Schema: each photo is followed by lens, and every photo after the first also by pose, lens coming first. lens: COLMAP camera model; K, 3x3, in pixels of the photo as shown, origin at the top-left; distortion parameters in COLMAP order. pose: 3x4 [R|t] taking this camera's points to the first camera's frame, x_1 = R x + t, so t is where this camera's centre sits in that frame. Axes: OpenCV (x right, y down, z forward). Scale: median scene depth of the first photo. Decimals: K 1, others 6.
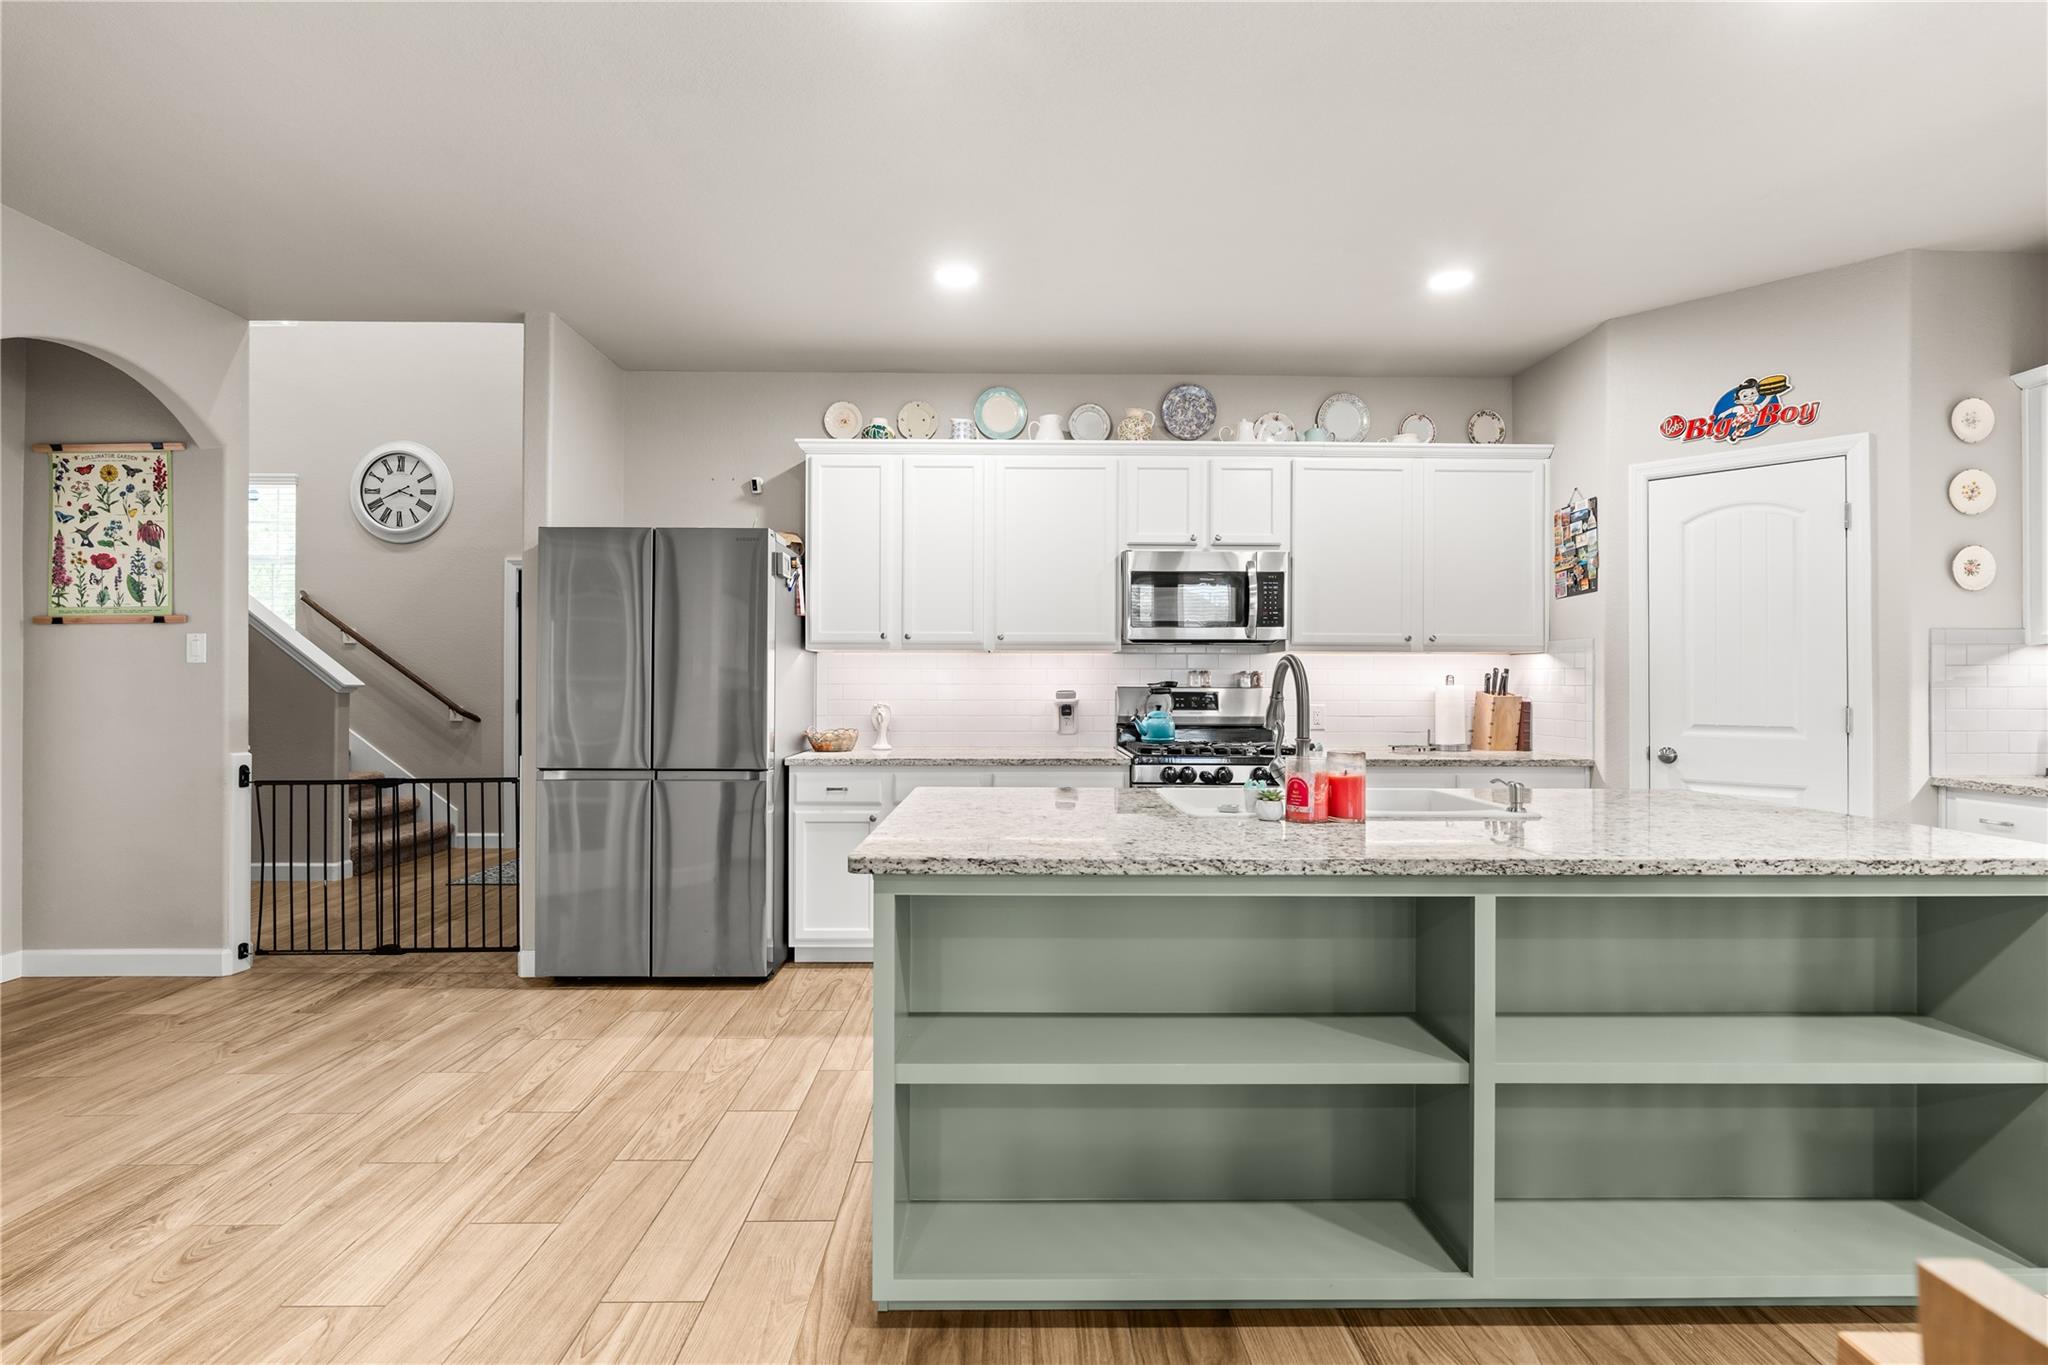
lens RADIAL K [[918.4, 0, 1024.0], [0, 918.4, 682.5], [0, 0, 1]] dist [-0.007122, 0.001996]
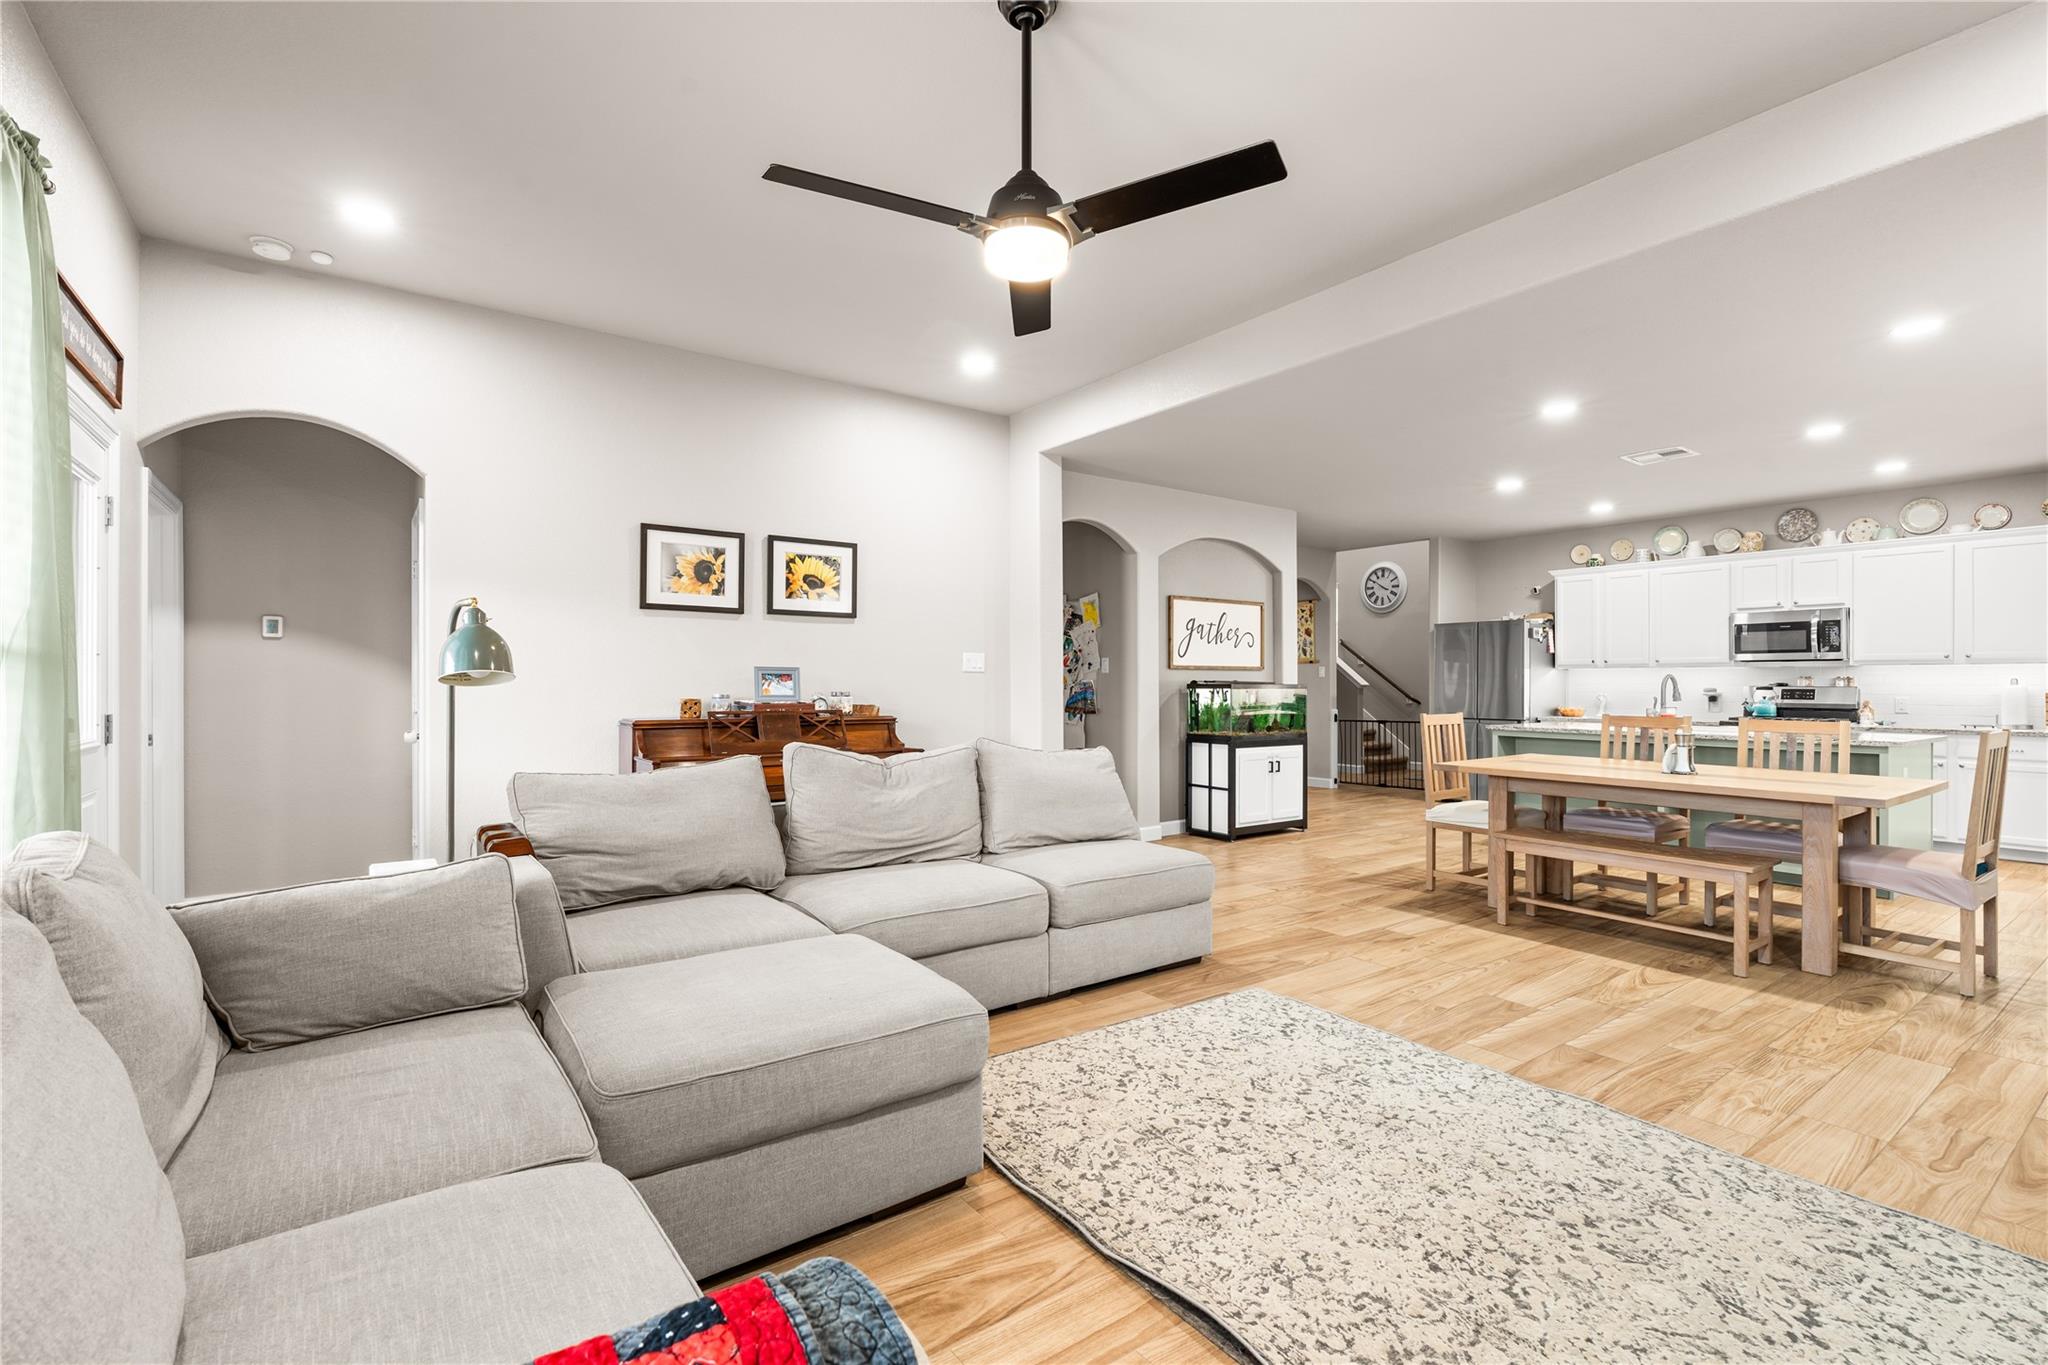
lens RADIAL K [[918.4, 0, 1024.0], [0, 918.4, 682.5], [0, 0, 1]] dist [-0.007122, 0.001996]
pose [[0.572640, -0.002034, -0.819805, 0.901317], [0.001615, 0.999998, -0.001354, -0.002317], [0.819806, -0.000548, 0.572642, -1.391214]]
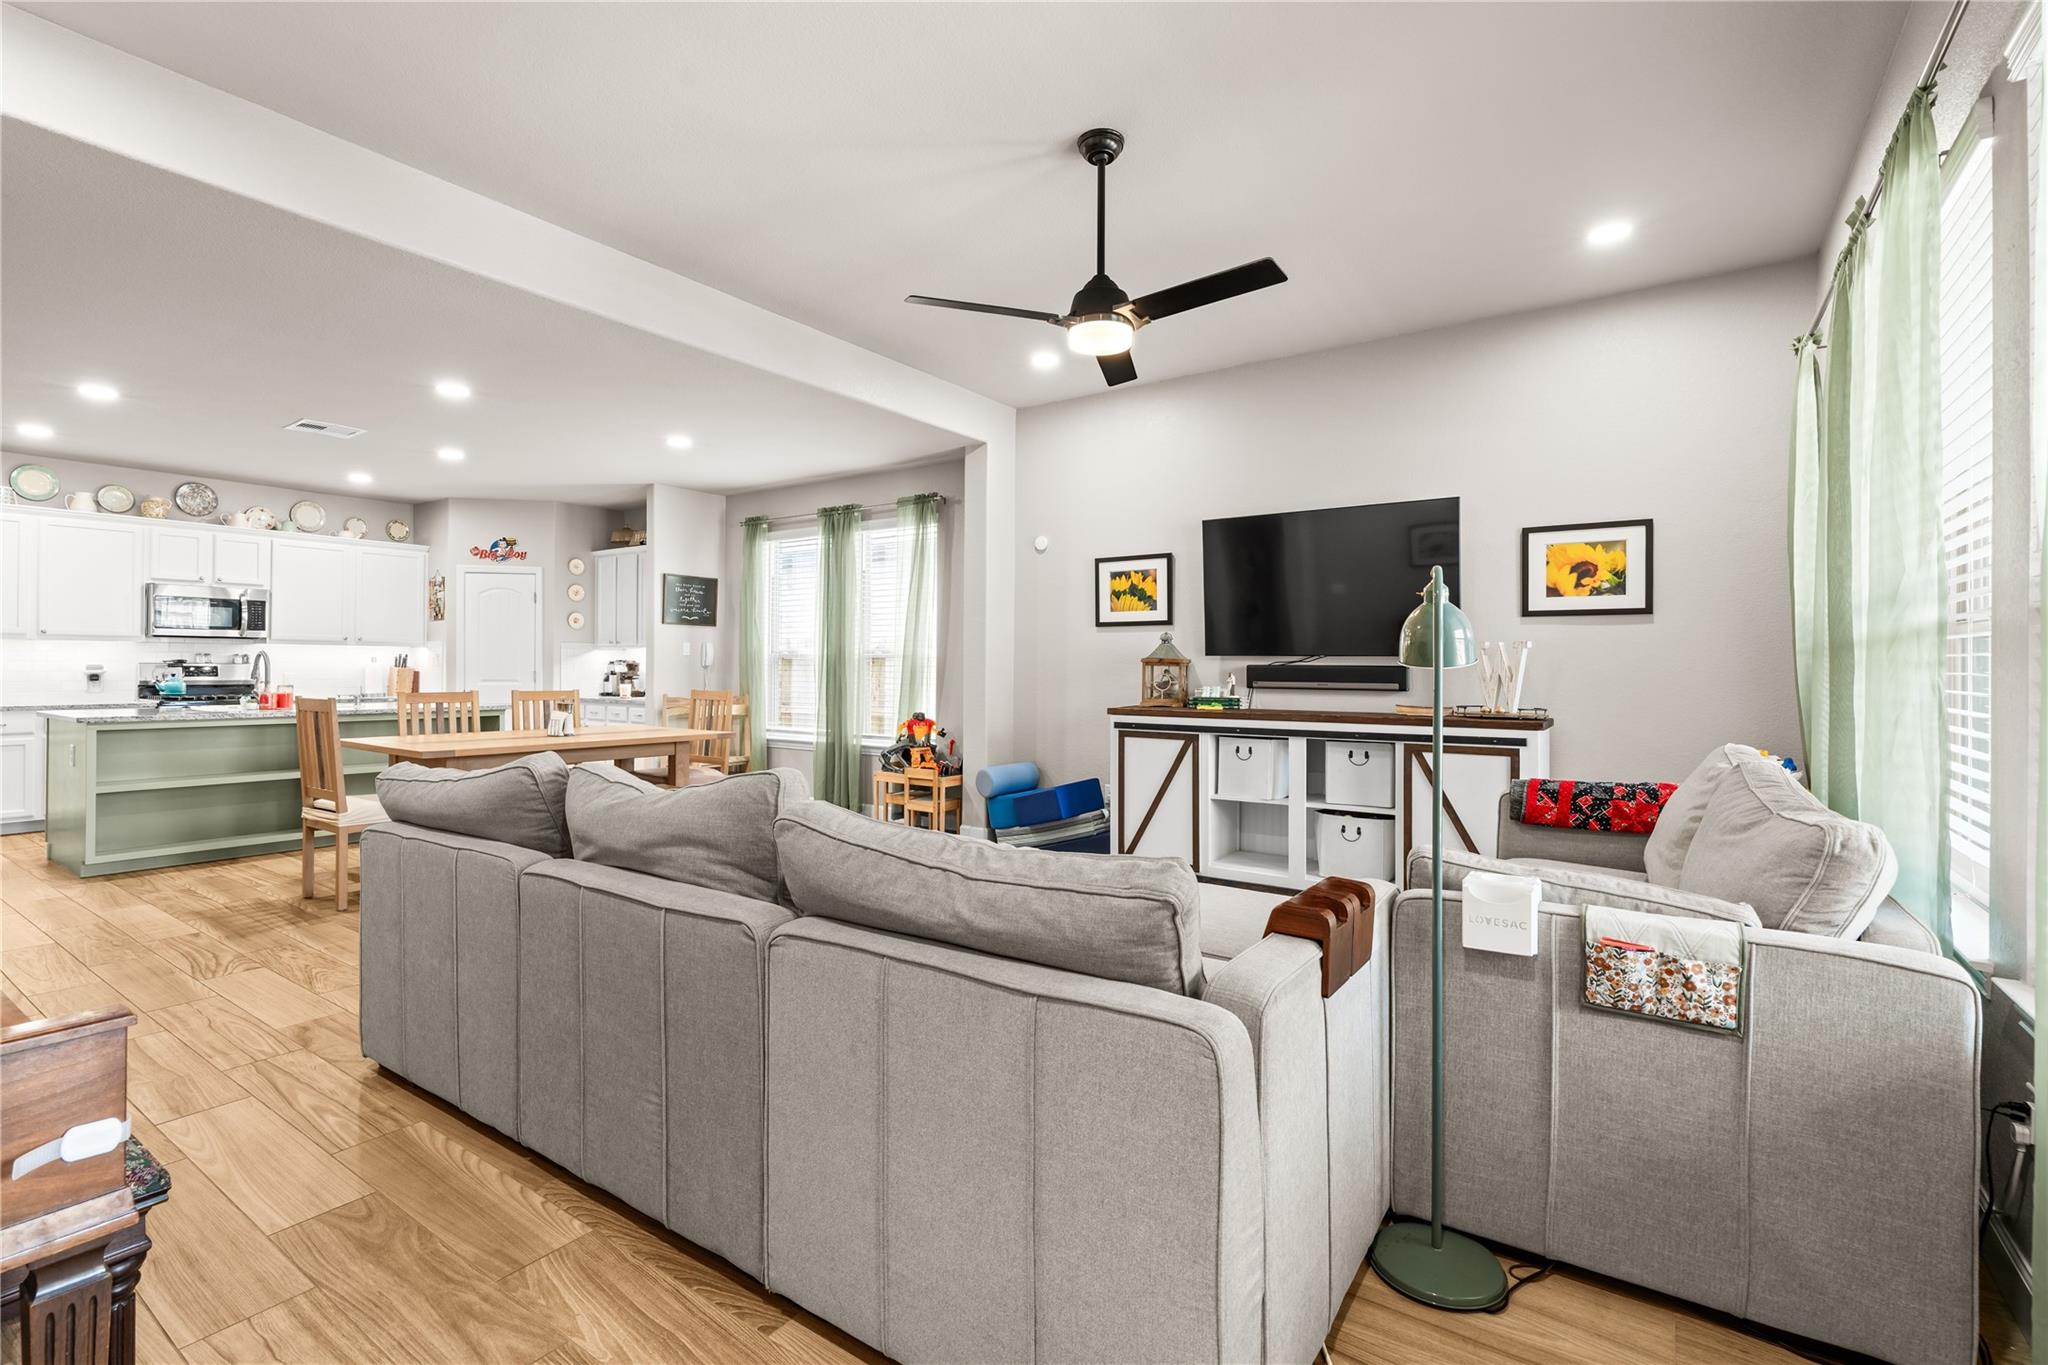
lens RADIAL K [[925.0, 0, 1020.6], [0, 925.0, 663.0], [0, 0, 1]] dist [-0.002411, 0.000275]
pose [[0.585068, 0.004185, 0.810973, -0.369892], [-0.005571, 0.999984, -0.001141, -0.001979], [-0.810965, -0.003850, 0.585082, -1.458822]]
